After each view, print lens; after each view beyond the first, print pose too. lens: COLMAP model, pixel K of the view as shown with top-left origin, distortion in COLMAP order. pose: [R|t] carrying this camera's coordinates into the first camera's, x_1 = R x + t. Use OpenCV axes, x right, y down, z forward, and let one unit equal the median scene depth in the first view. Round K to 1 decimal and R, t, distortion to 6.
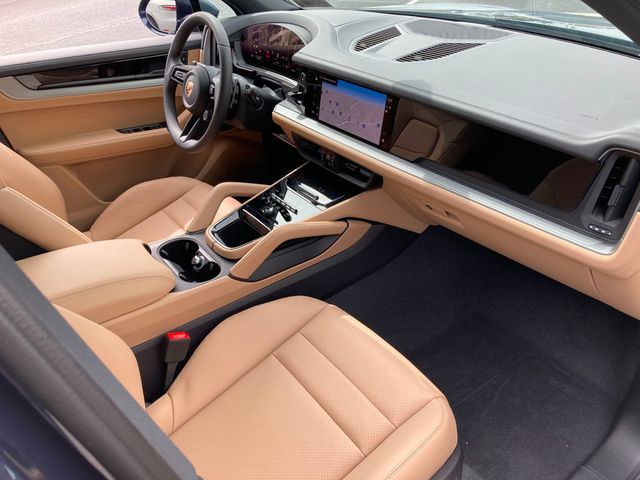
lens RADIAL K [[517.7, 0, 322.4], [0, 517.7, 242.7], [0, 0, 1]] dist [0.037151, -0.052459]
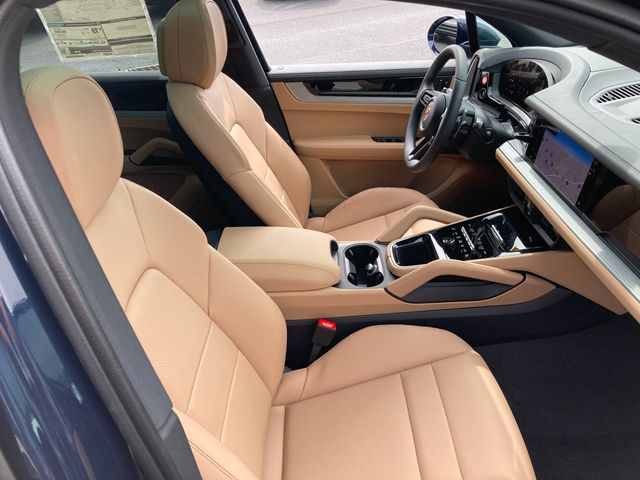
lens RADIAL K [[517.7, 0, 322.4], [0, 517.7, 242.7], [0, 0, 1]] dist [0.037151, -0.052459]
pose [[0.823036, 0.275295, -0.496814, 0.198743], [-0.281623, 0.957391, 0.063965, -0.055143], [0.493254, 0.087269, 0.865497, -0.015194]]
